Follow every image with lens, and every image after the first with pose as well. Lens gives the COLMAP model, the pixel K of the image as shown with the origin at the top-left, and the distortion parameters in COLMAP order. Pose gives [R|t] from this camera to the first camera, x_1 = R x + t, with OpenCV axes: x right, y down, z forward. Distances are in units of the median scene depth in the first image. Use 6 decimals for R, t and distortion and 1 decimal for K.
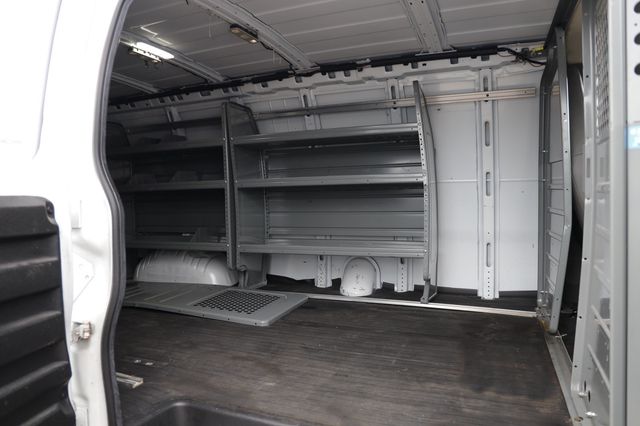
lens RADIAL K [[451.6, 0, 318.4], [0, 451.6, 212.3], [0, 0, 1]] dist [-0.061509, 0.039795]
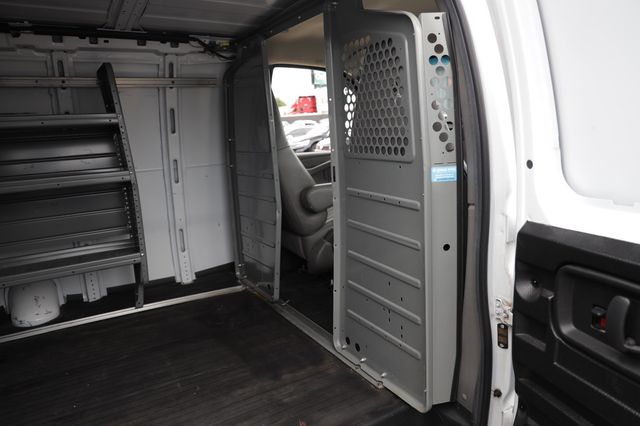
lens RADIAL K [[451.6, 0, 319.5], [0, 451.6, 213.5], [0, 0, 1]] dist [-0.061509, 0.039795]
pose [[0.591374, -0.165841, 0.789160, -0.256630], [0.070382, 0.985505, 0.154360, -0.112542], [-0.803320, -0.035742, 0.594474, 0.163374]]
